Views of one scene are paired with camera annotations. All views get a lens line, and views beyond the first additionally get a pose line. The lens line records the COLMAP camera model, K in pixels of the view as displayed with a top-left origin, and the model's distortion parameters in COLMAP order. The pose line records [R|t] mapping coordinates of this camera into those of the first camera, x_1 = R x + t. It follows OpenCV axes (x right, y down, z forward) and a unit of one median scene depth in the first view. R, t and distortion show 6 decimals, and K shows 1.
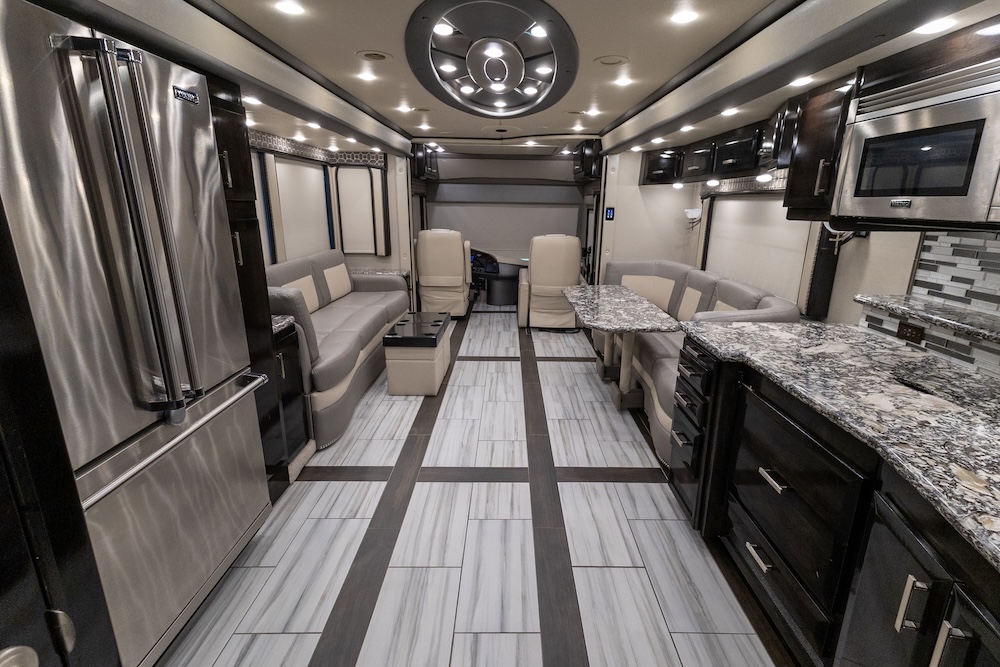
lens RADIAL K [[470.5, 0, 504.2], [0, 470.5, 329.8], [0, 0, 1]] dist [0.020564, -0.000458]
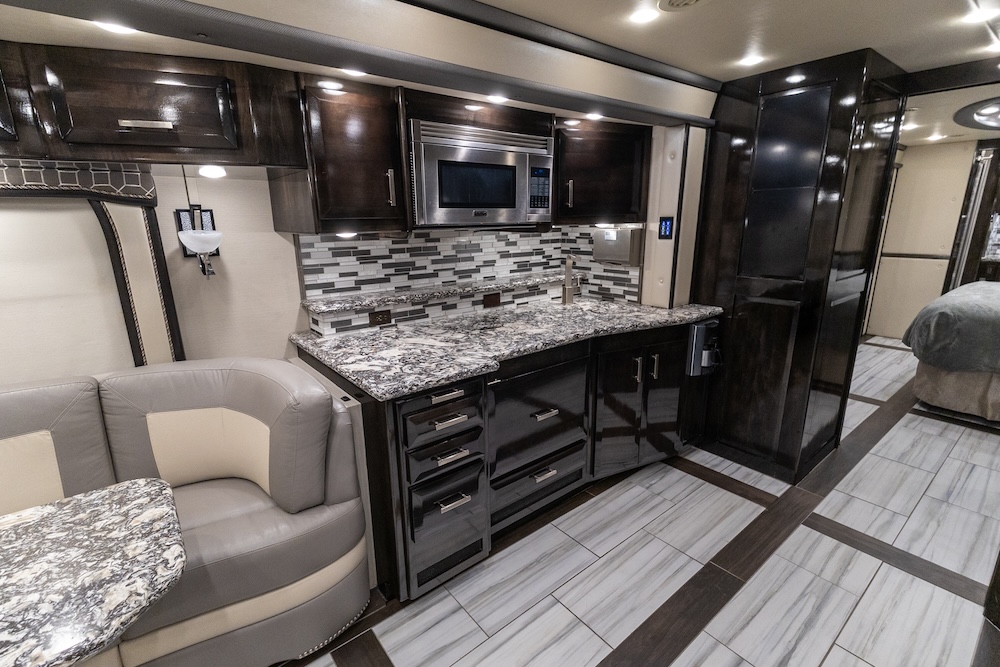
lens RADIAL K [[455.0, 0, 497.7], [0, 455.0, 331.2], [0, 0, 1]] dist [0.020761, -0.000123]
pose [[-0.629796, -0.195065, 0.751868, -0.220864], [0.208146, 0.890173, 0.405299, -0.356674], [-0.748353, 0.411754, -0.520026, 1.317581]]
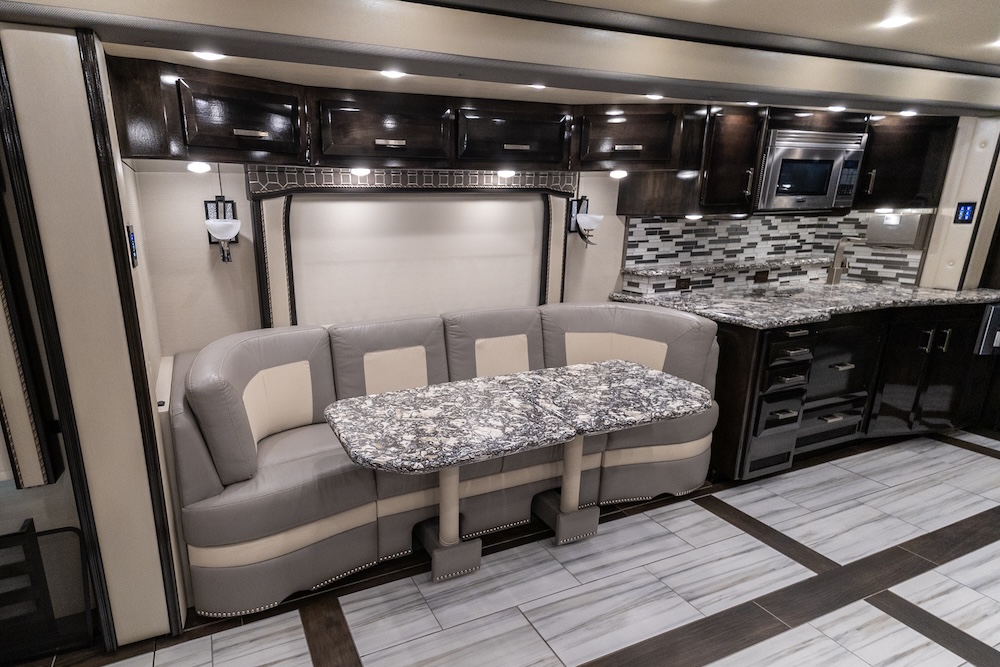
lens RADIAL K [[533.6, 0, 409.0], [0, 533.6, 352.1], [0, 0, 1]] dist [0.028501, -0.008427]
pose [[-0.384506, -0.251815, 0.888113, -0.398767], [0.248047, 0.898509, 0.362154, -0.615681], [-0.889173, 0.359544, -0.283020, 2.234514]]
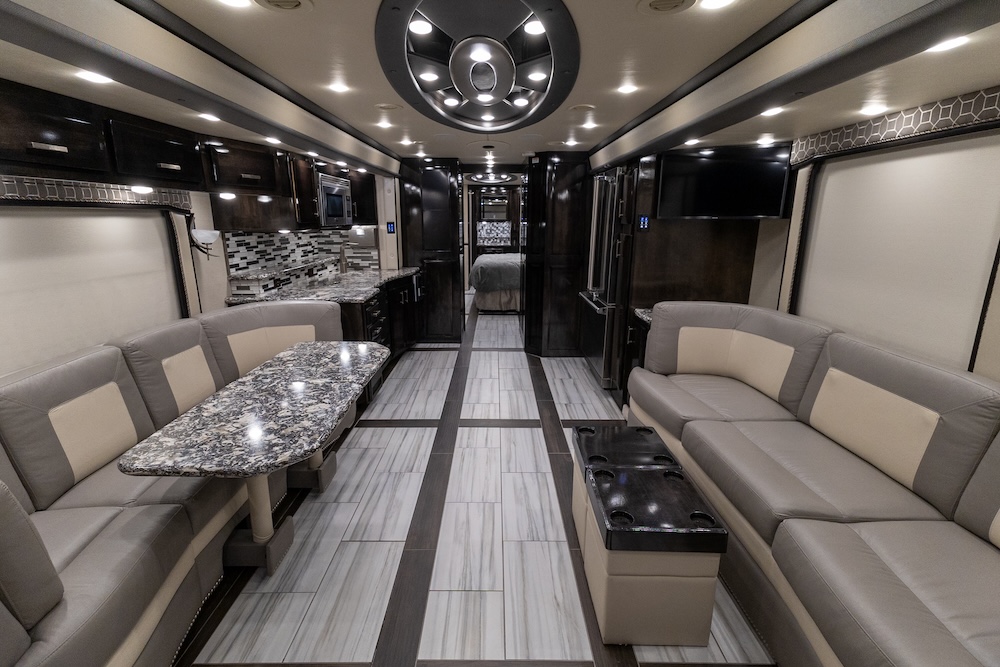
lens RADIAL K [[470.5, 0, 504.2], [0, 470.5, 329.8], [0, 0, 1]] dist [0.020564, -0.000458]
pose [[-0.999534, -0.008786, -0.029246, -0.045103], [-0.021777, 0.876465, 0.480974, -0.752441], [0.021408, 0.481386, -0.876247, 2.688482]]
